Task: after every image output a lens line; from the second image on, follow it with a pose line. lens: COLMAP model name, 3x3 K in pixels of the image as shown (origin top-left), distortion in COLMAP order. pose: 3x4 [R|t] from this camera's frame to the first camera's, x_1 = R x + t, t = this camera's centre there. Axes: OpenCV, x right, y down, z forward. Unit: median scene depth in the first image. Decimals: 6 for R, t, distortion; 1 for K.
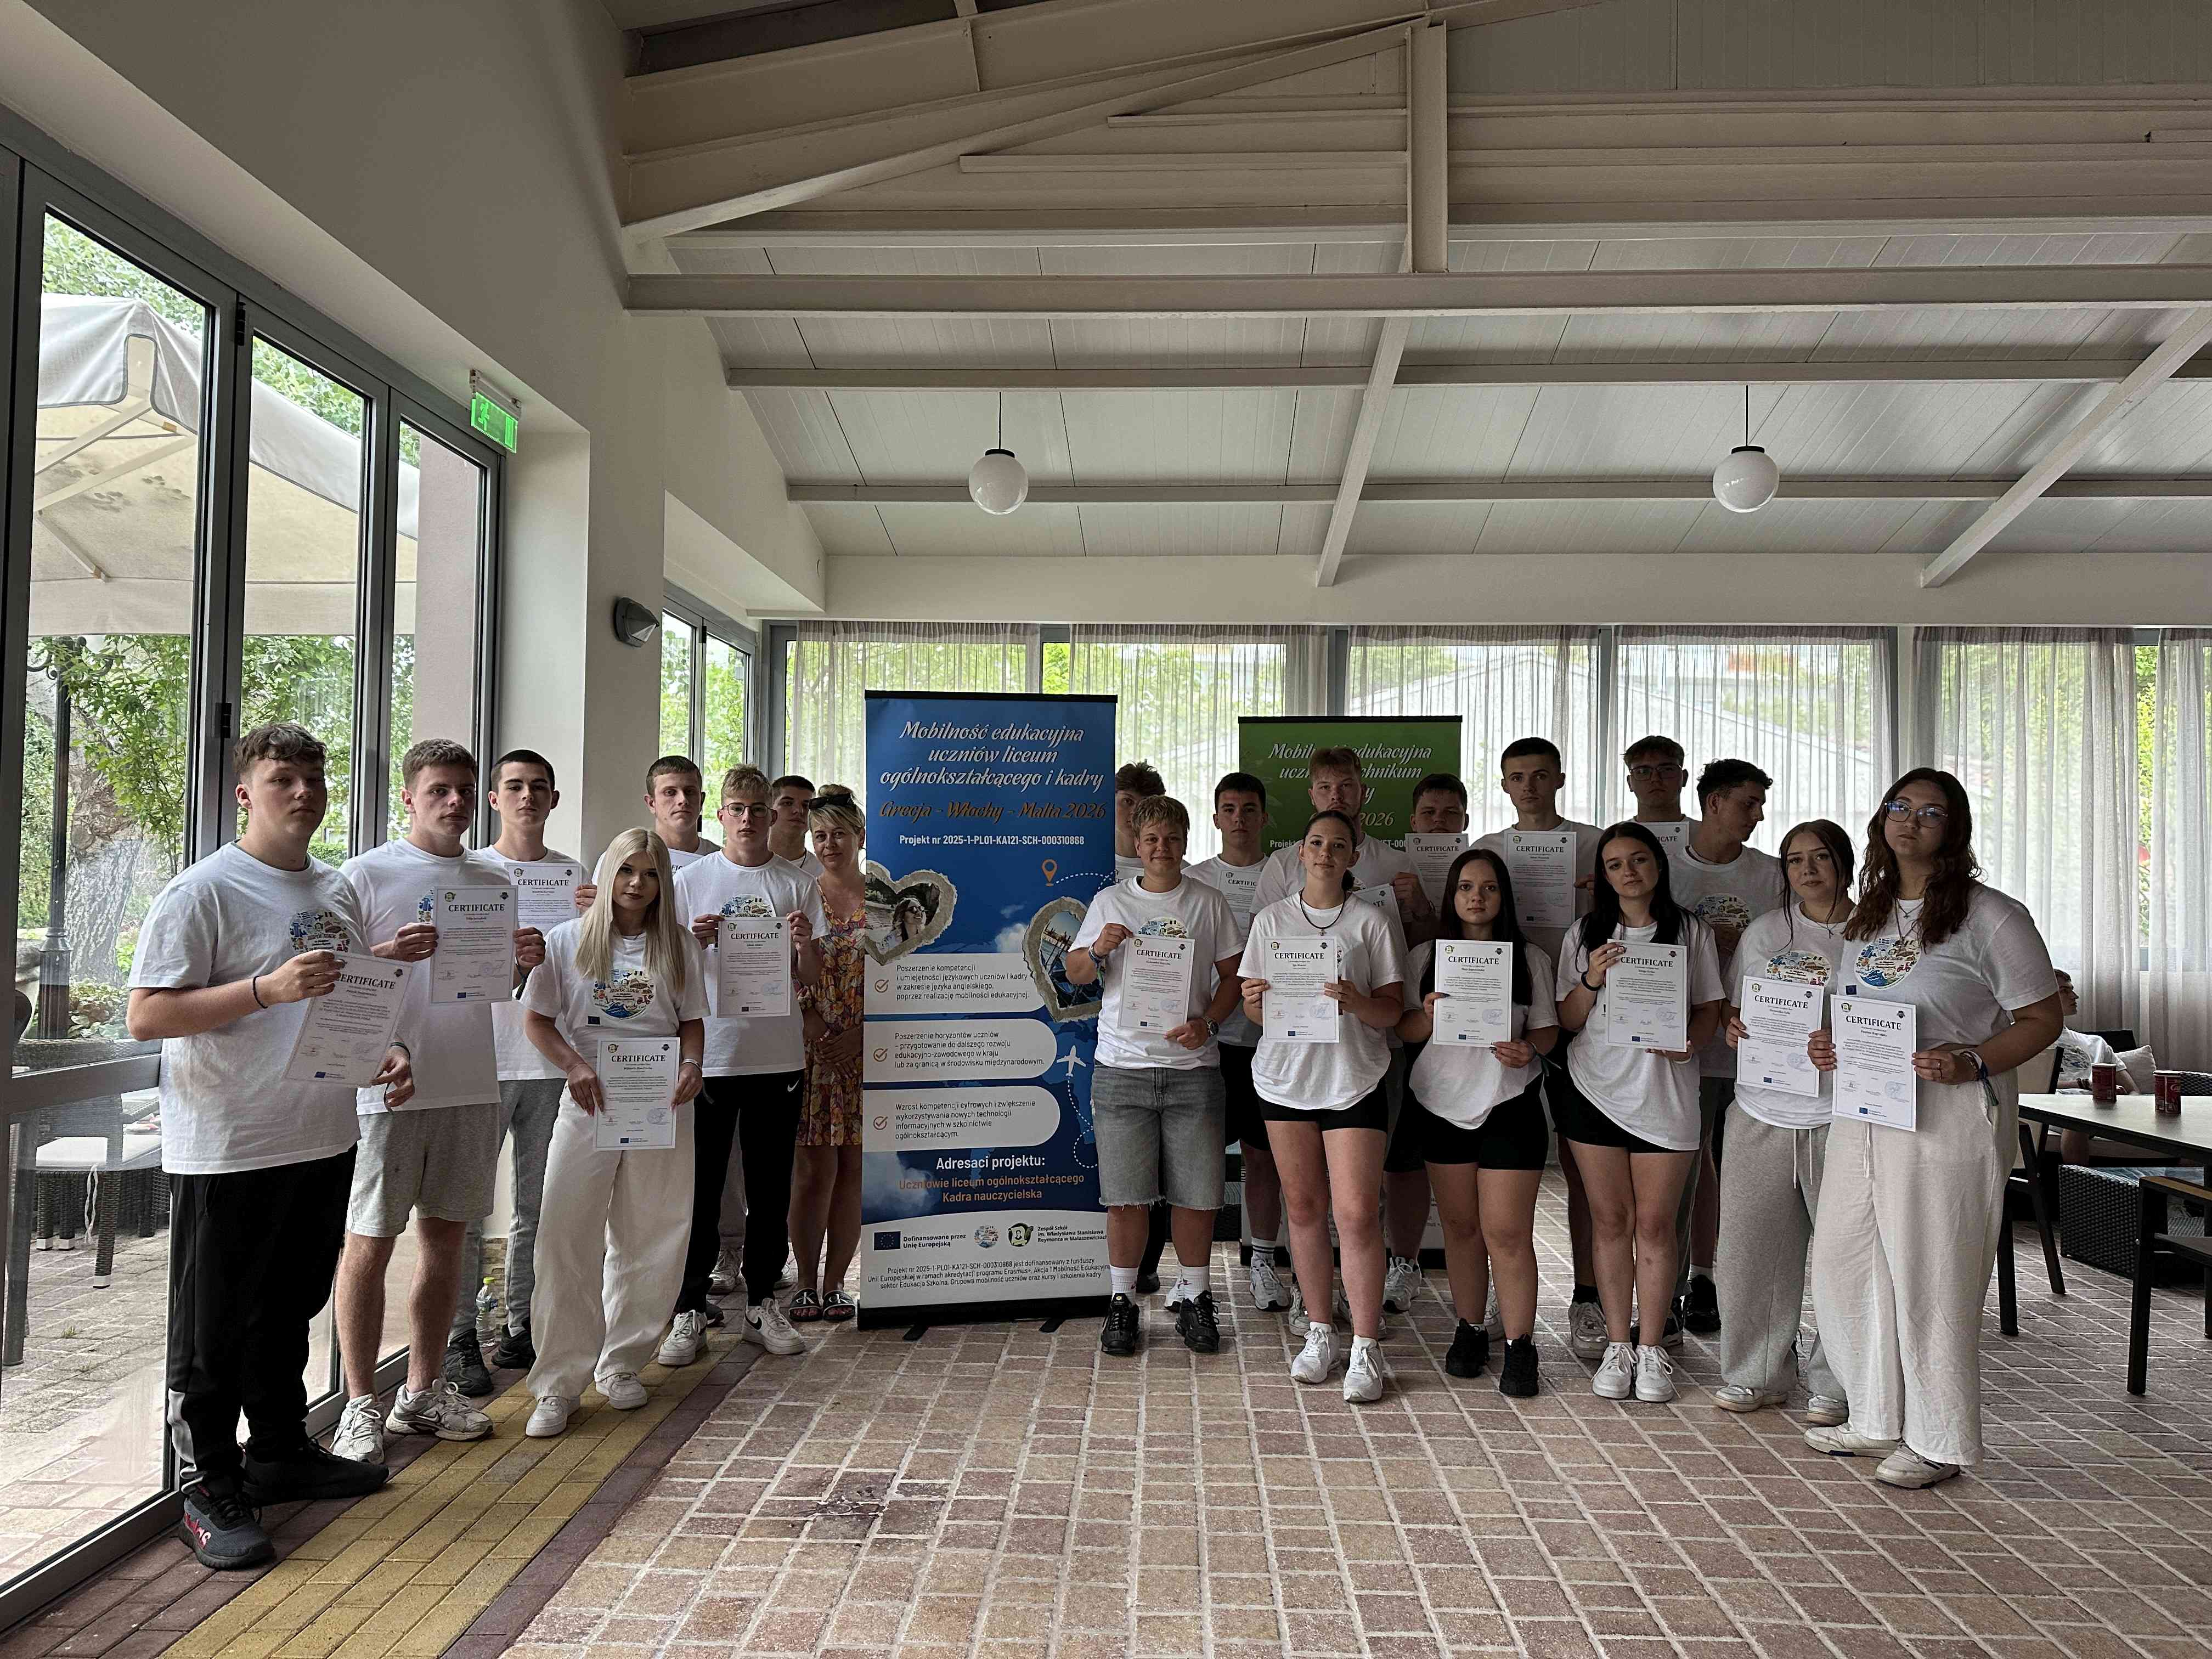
lens RADIAL K [[1503.1, 0, 1106.0], [0, 1503.1, 829.5], [0, 0, 1]] dist [0.006216, -0.000215]
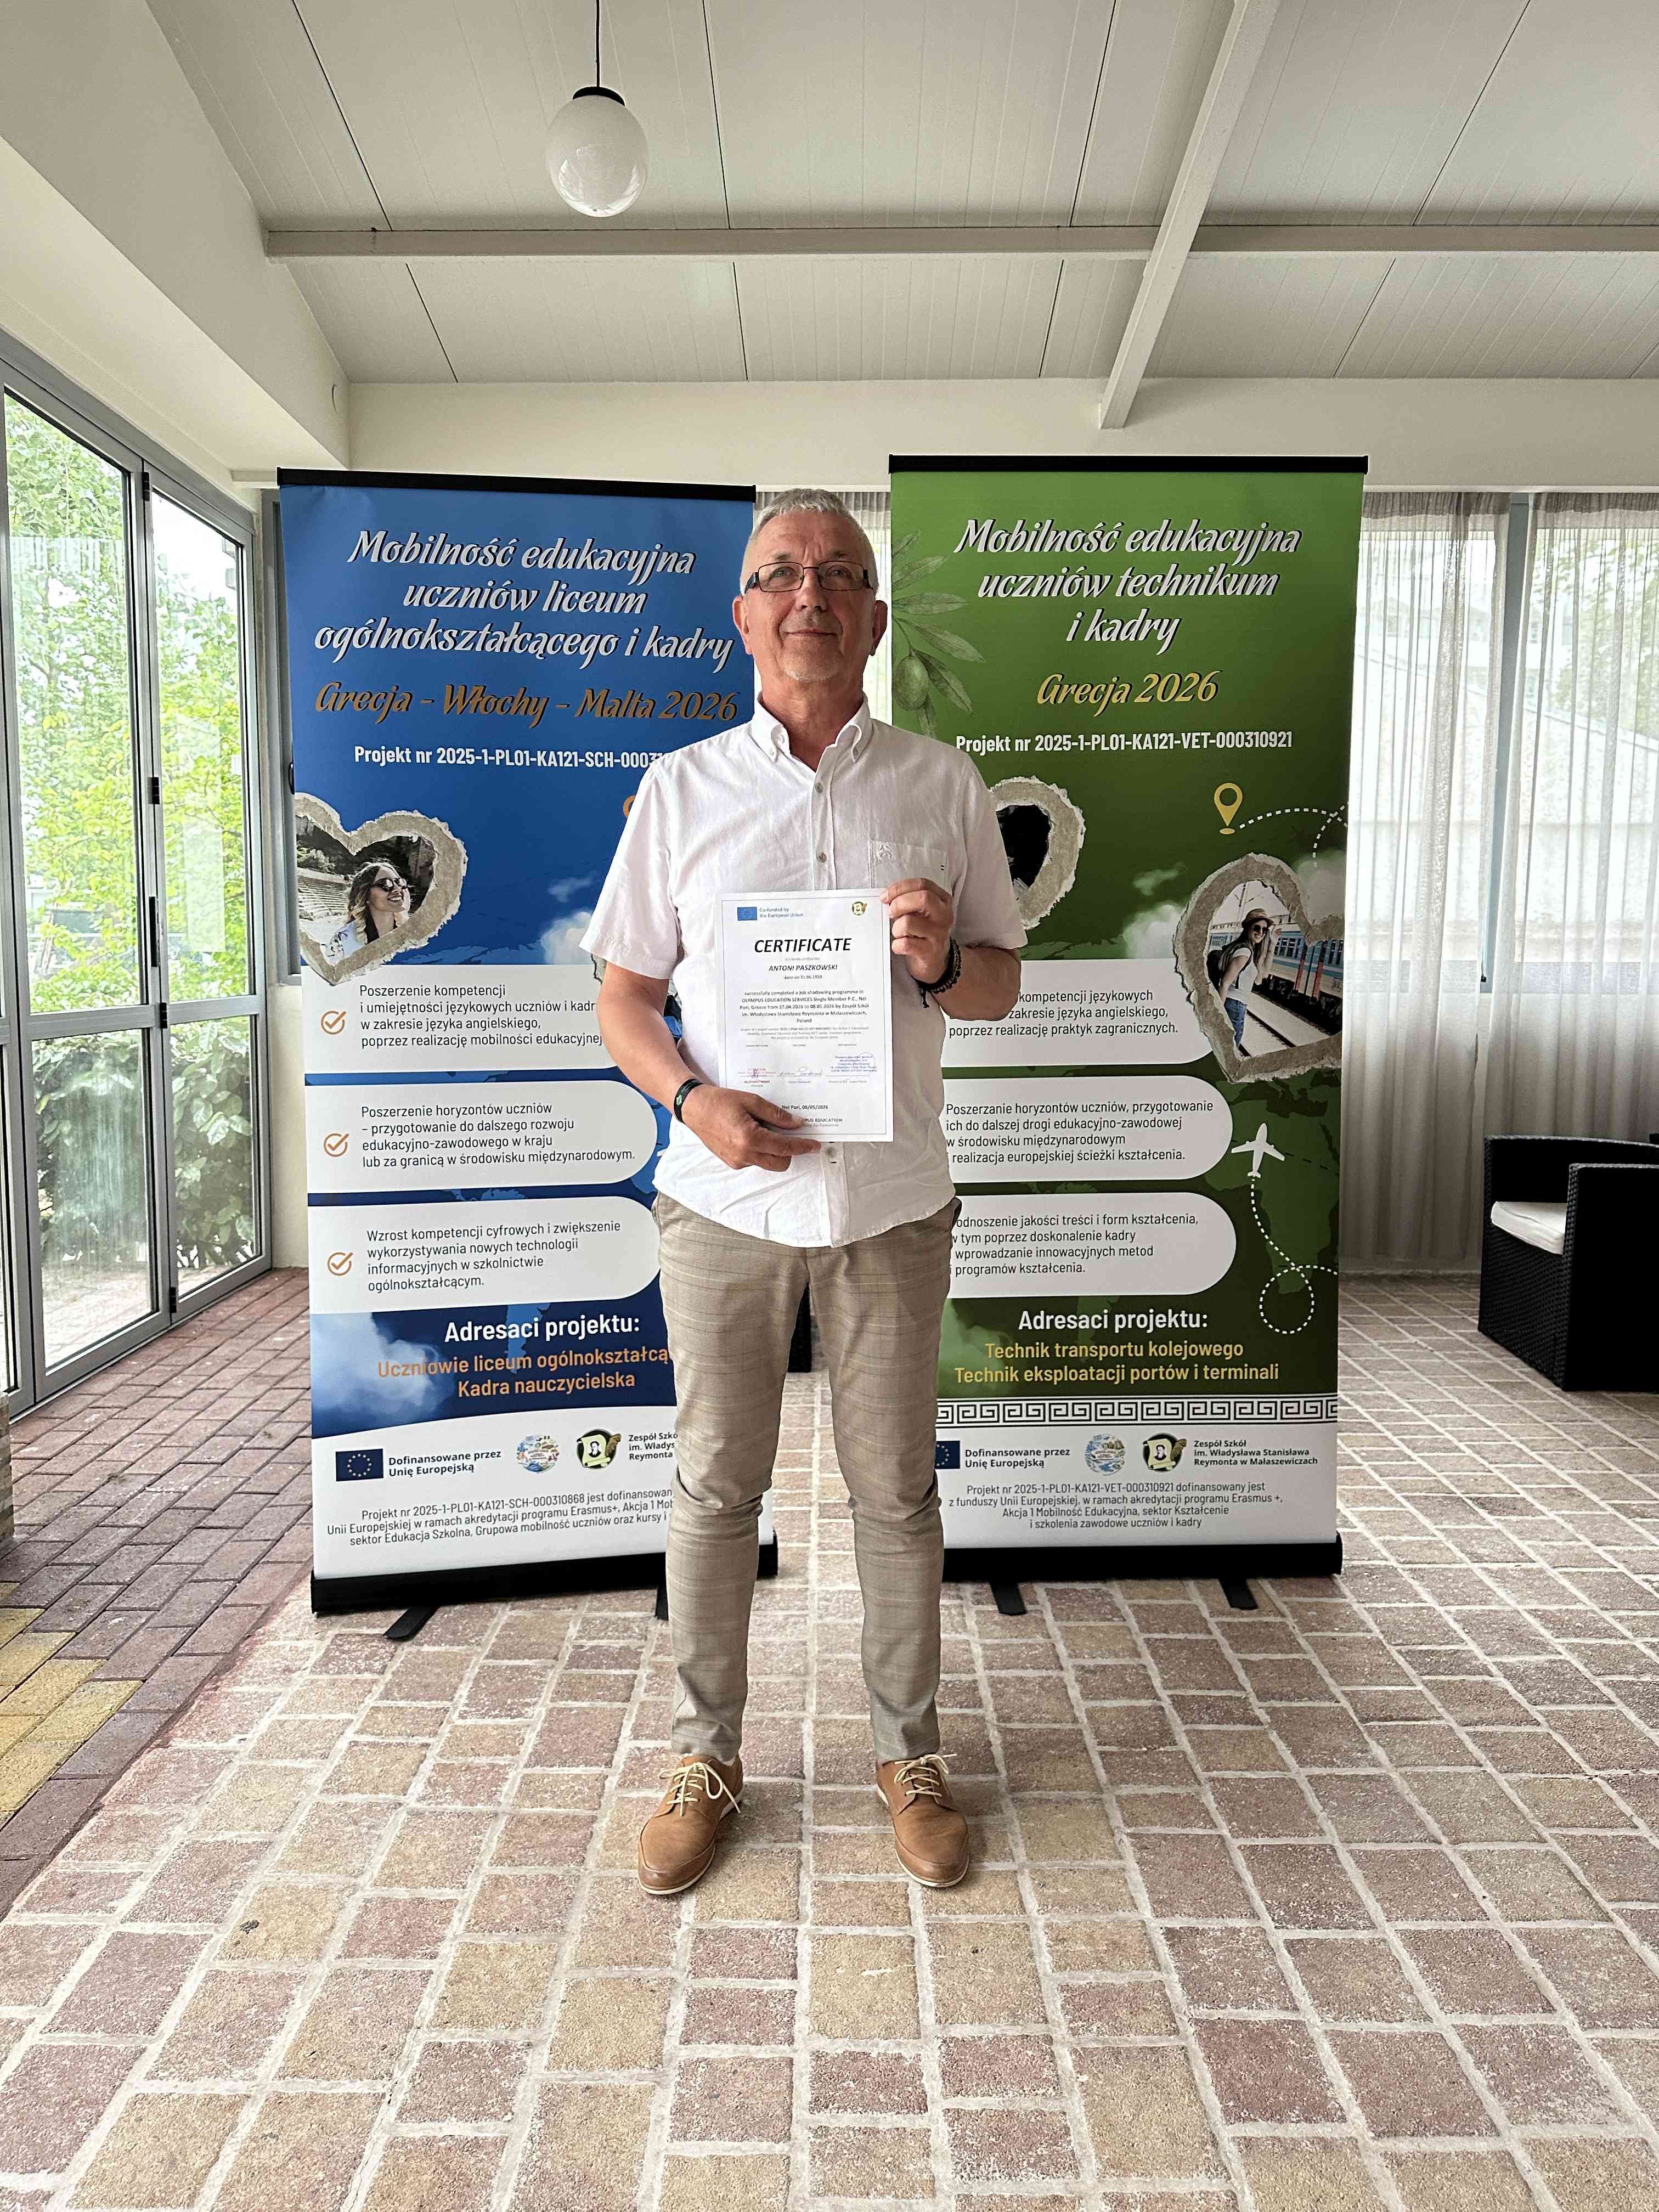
lens RADIAL K [[1503.1, 0, 829.5], [0, 1503.1, 1106.0], [0, 0, 1]] dist [0.006216, -0.000215]
pose [[0.999044, -0.013460, 0.041581, -0.021368], [0.007556, 0.990260, 0.139022, 0.081124], [-0.043047, -0.138575, 0.989416, 0.646882]]
